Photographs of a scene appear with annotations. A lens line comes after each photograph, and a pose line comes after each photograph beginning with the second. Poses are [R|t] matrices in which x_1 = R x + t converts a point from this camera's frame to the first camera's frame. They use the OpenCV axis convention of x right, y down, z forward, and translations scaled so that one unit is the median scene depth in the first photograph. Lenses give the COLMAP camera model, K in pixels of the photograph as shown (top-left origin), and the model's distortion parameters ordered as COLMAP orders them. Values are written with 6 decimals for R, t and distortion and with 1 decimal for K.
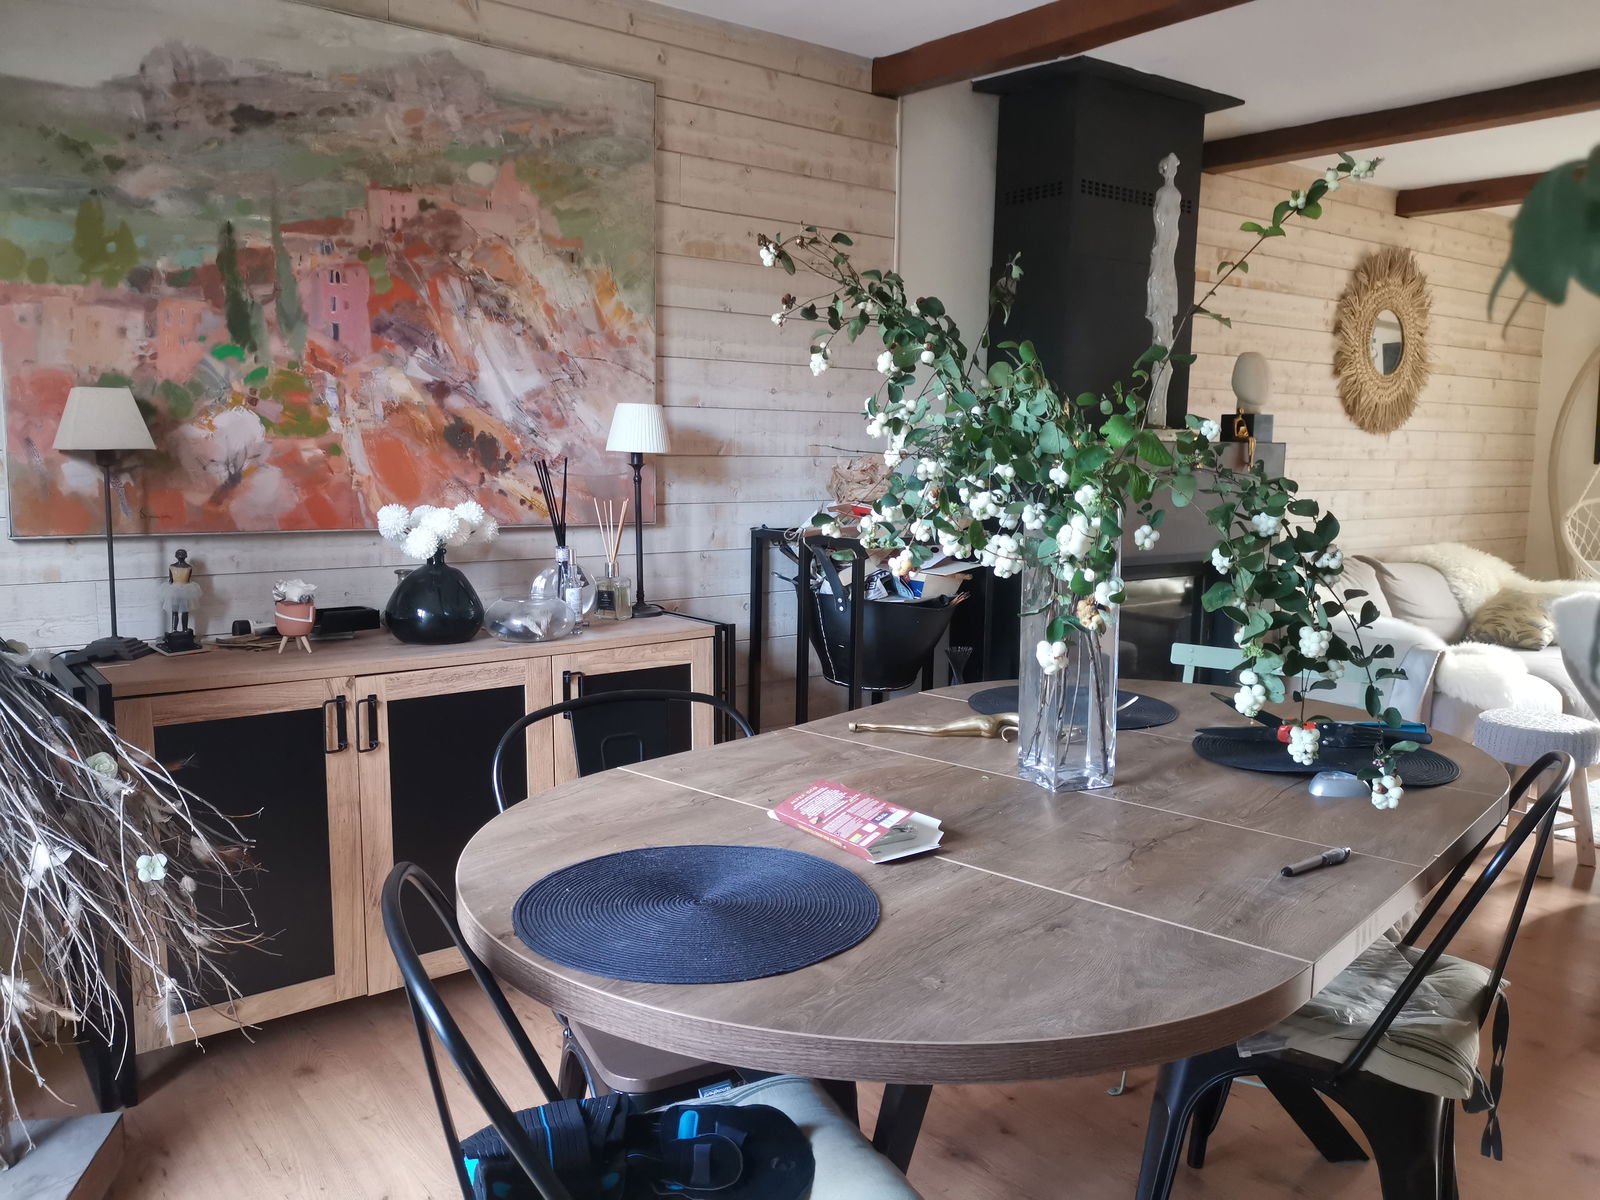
lens RADIAL K [[1256.9, 0, 798.1], [0, 1256.9, 591.7], [0, 0, 1]] dist [-0.002701, 0.003867]
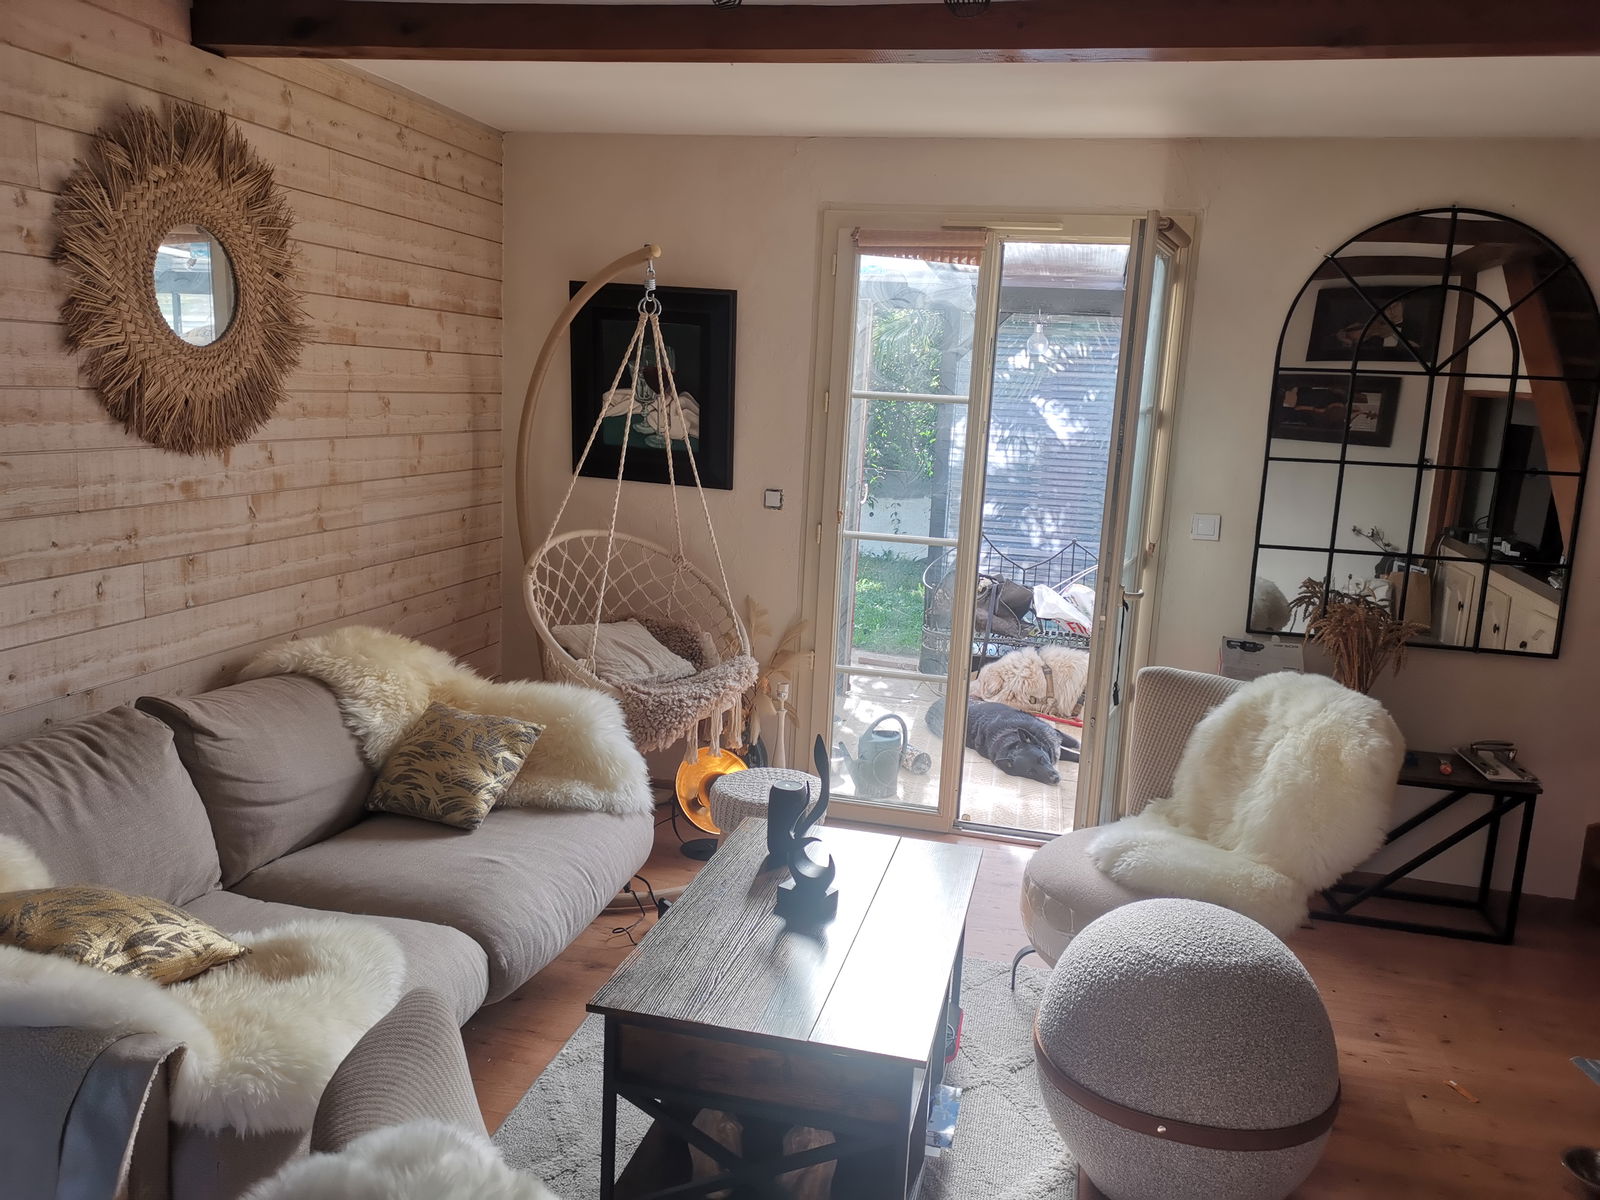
lens RADIAL K [[1256.9, 0, 795.1], [0, 1256.9, 602.0], [0, 0, 1]] dist [-0.002701, 0.003867]
pose [[0.778418, -0.083245, 0.622203, 0.317721], [0.038379, 0.995625, 0.085190, -0.097744], [-0.626572, -0.042434, 0.778207, 0.406554]]
